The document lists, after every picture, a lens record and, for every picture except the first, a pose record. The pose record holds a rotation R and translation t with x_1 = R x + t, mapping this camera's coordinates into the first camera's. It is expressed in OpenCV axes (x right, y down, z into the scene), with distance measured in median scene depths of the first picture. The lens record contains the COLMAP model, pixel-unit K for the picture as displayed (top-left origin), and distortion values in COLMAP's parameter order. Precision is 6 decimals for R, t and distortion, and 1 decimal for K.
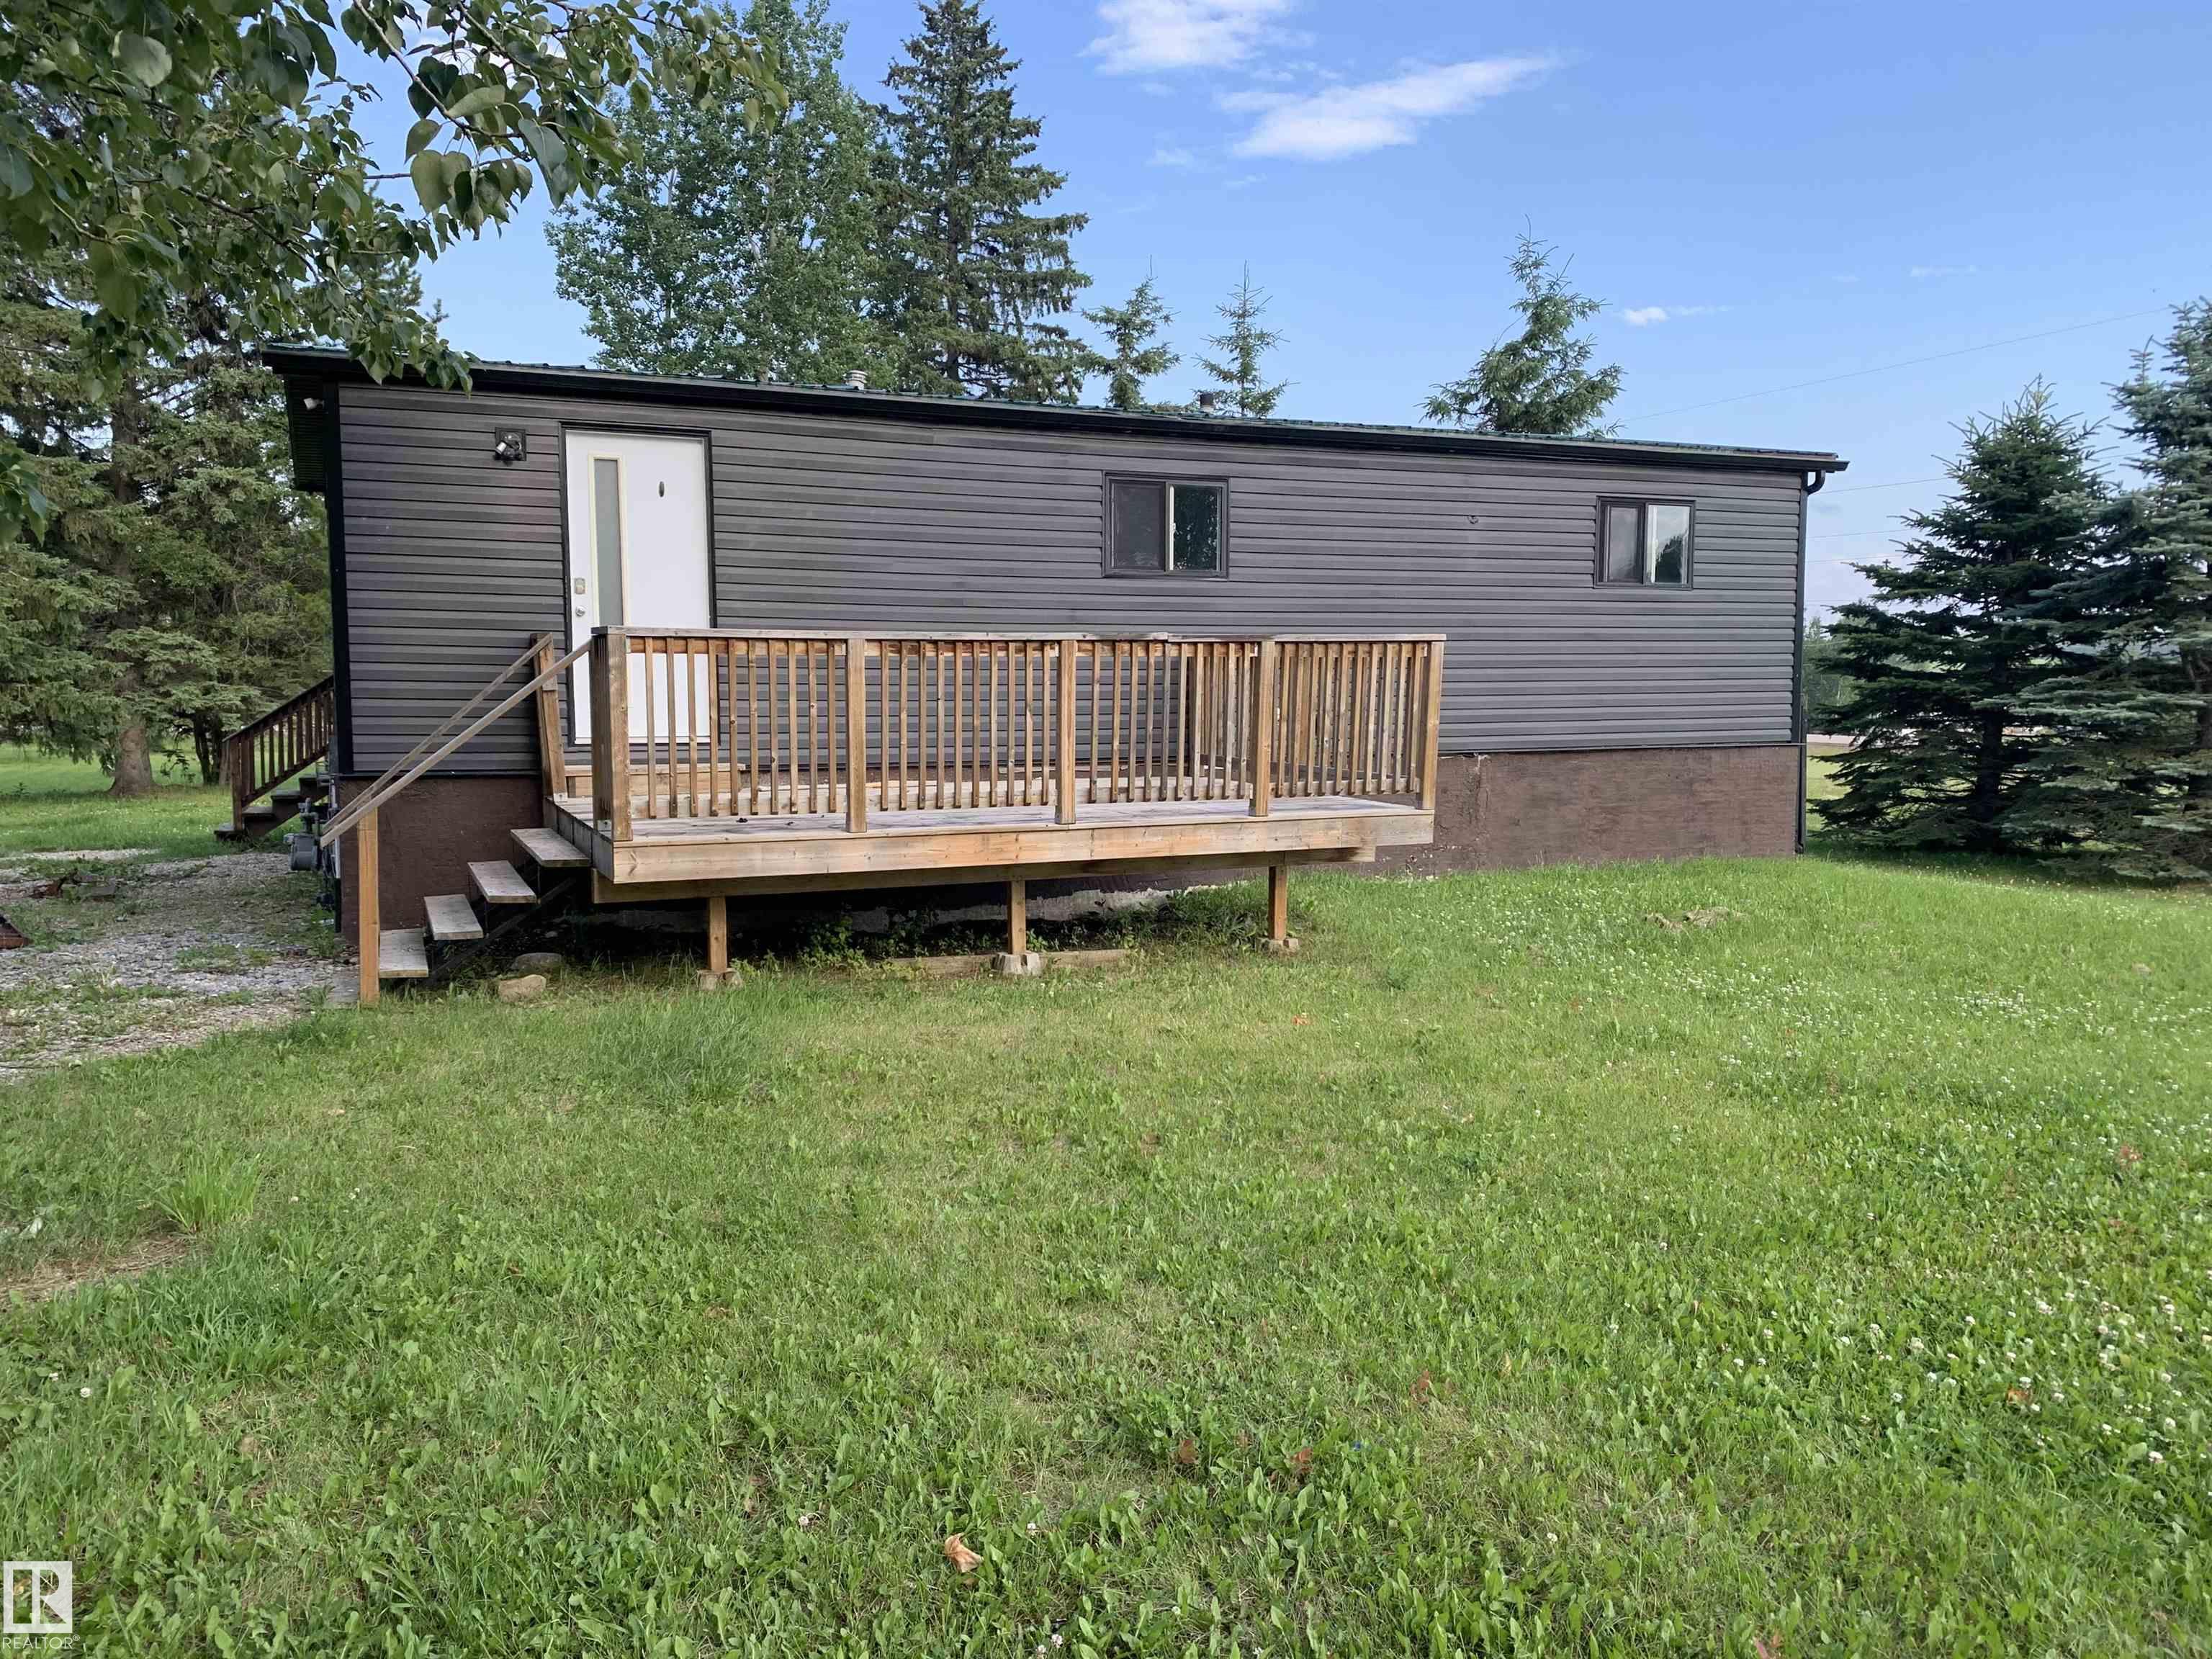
lens RADIAL K [[1659.4, 0, 1106.0], [0, 1659.4, 829.5], [0, 0, 1]] dist [0.071530, -0.005801]
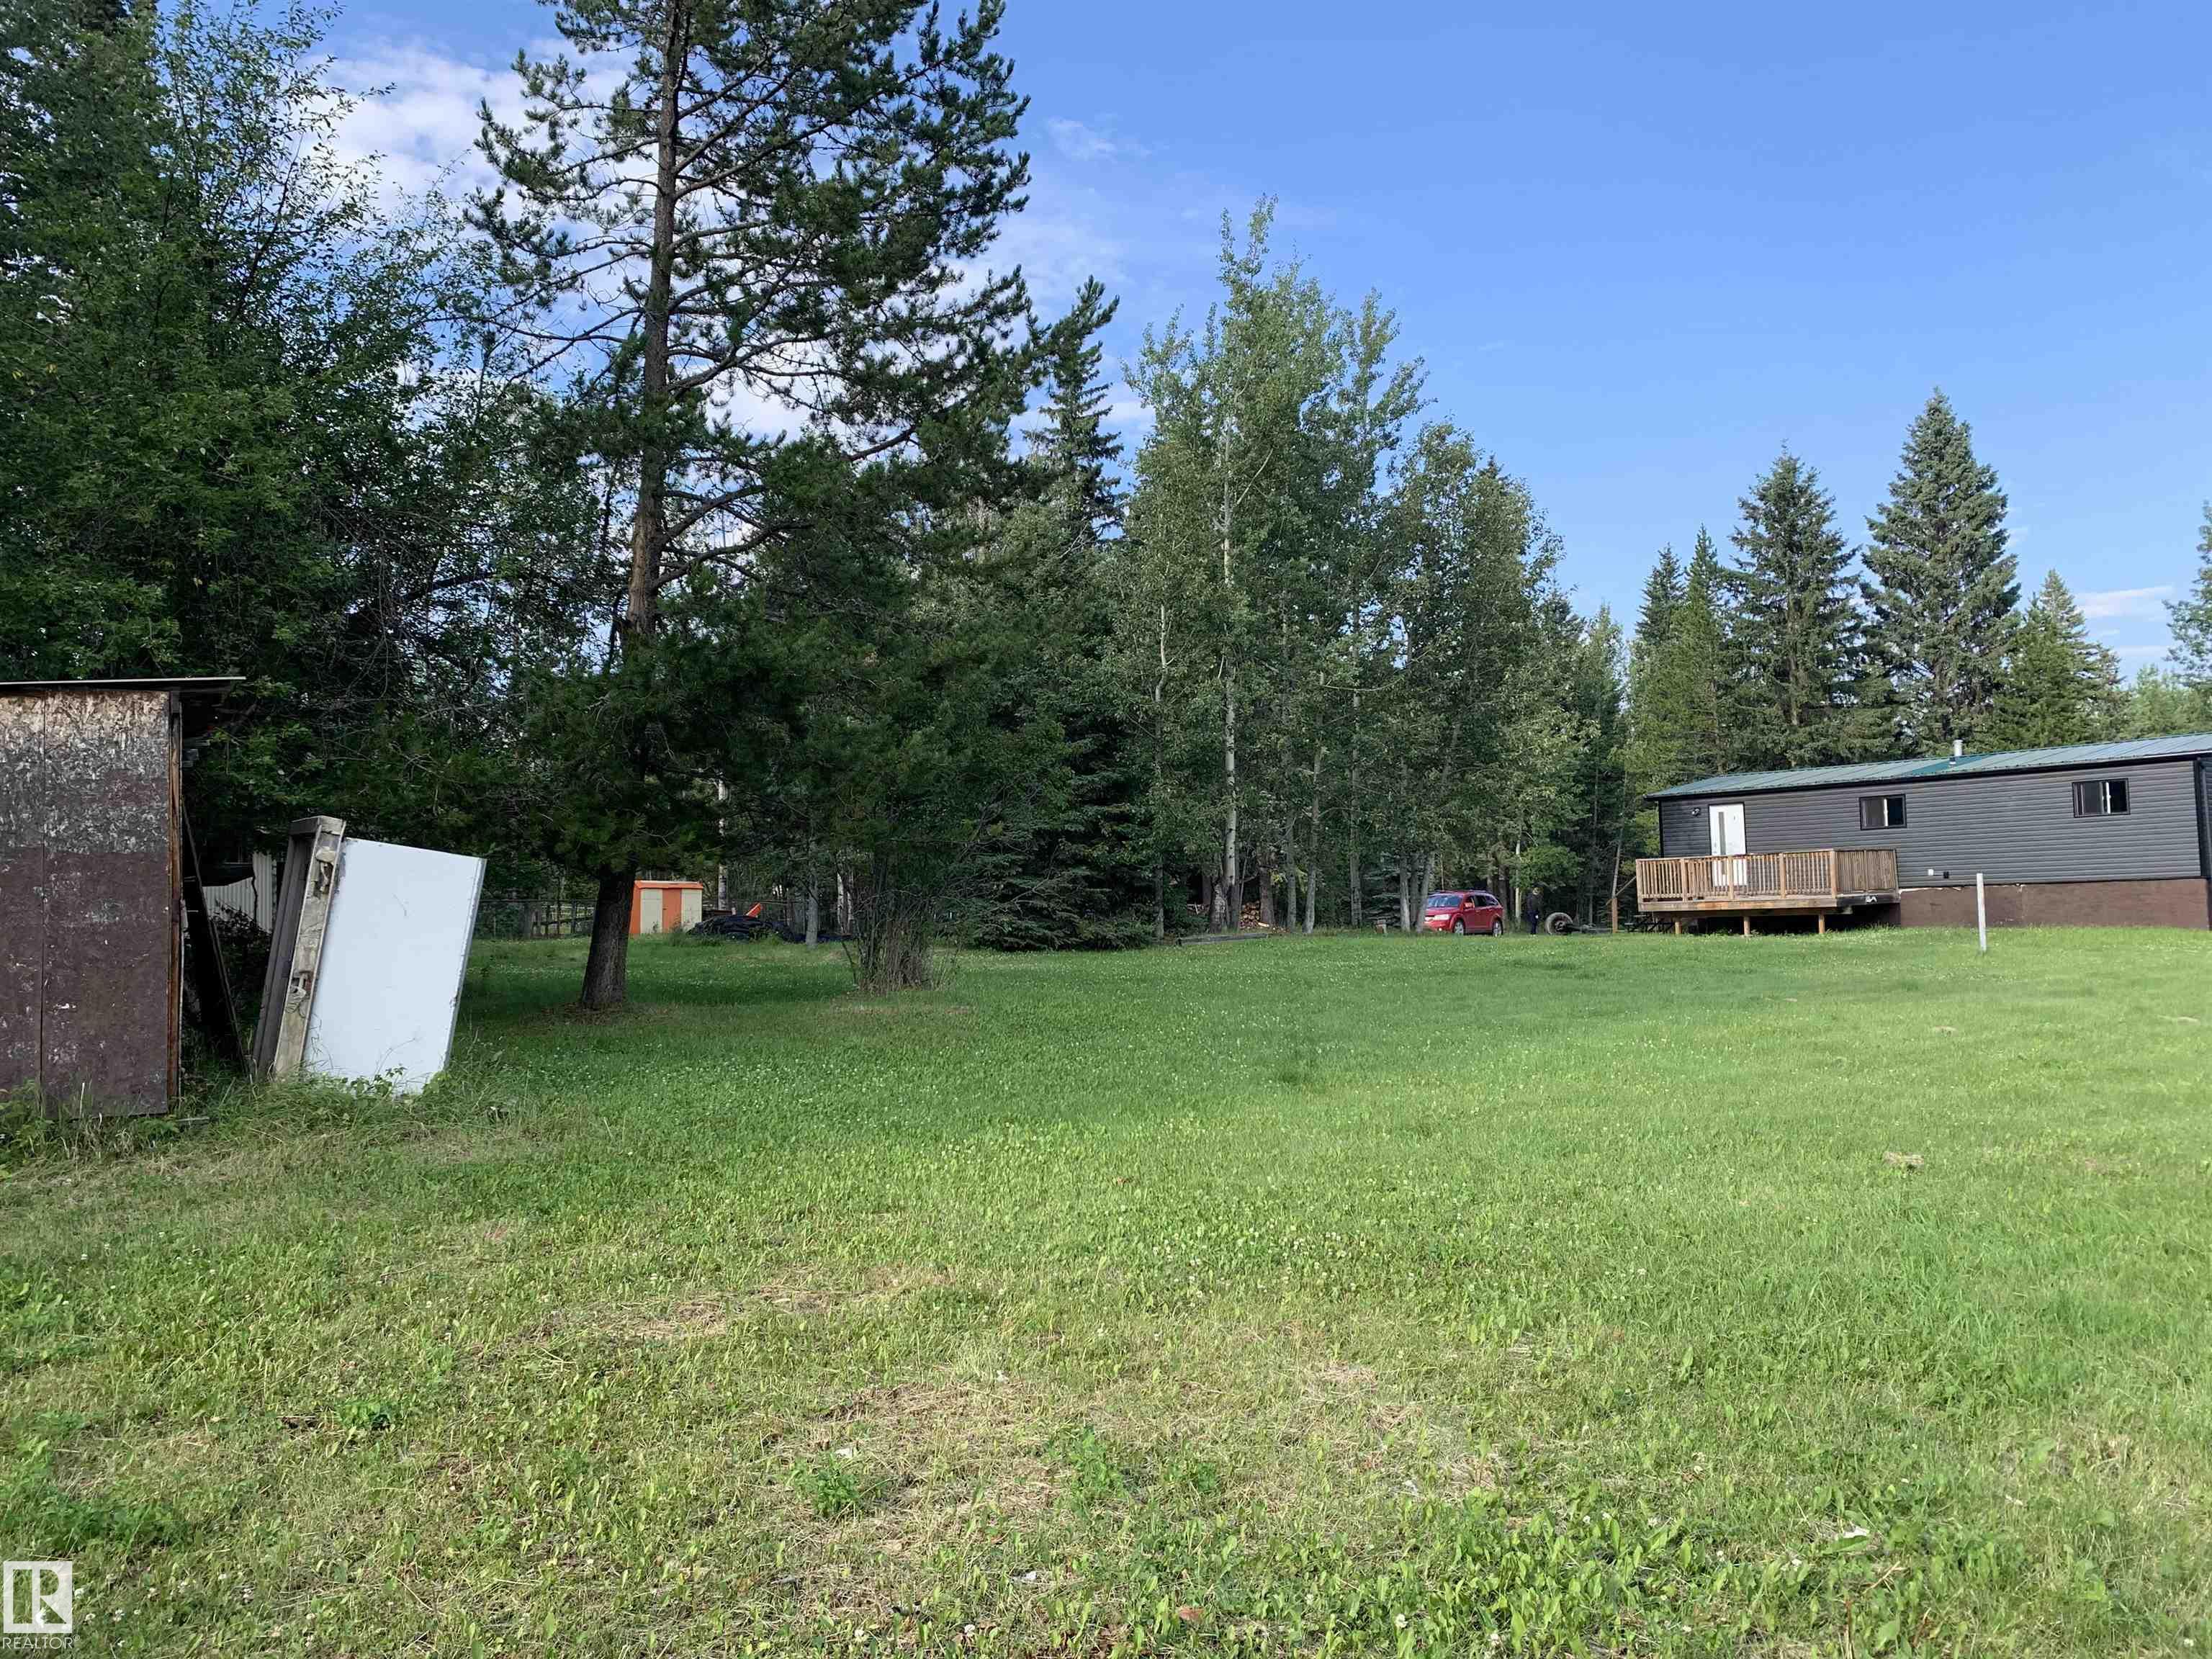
lens RADIAL K [[1659.4, 0, 1106.0], [0, 1659.4, 829.5], [0, 0, 1]] dist [0.071530, -0.005801]
pose [[0.292596, -0.061474, -0.954258, 2.877516], [-0.056507, 0.995076, -0.081430, 0.204527], [0.954565, 0.077748, 0.287681, -1.404588]]
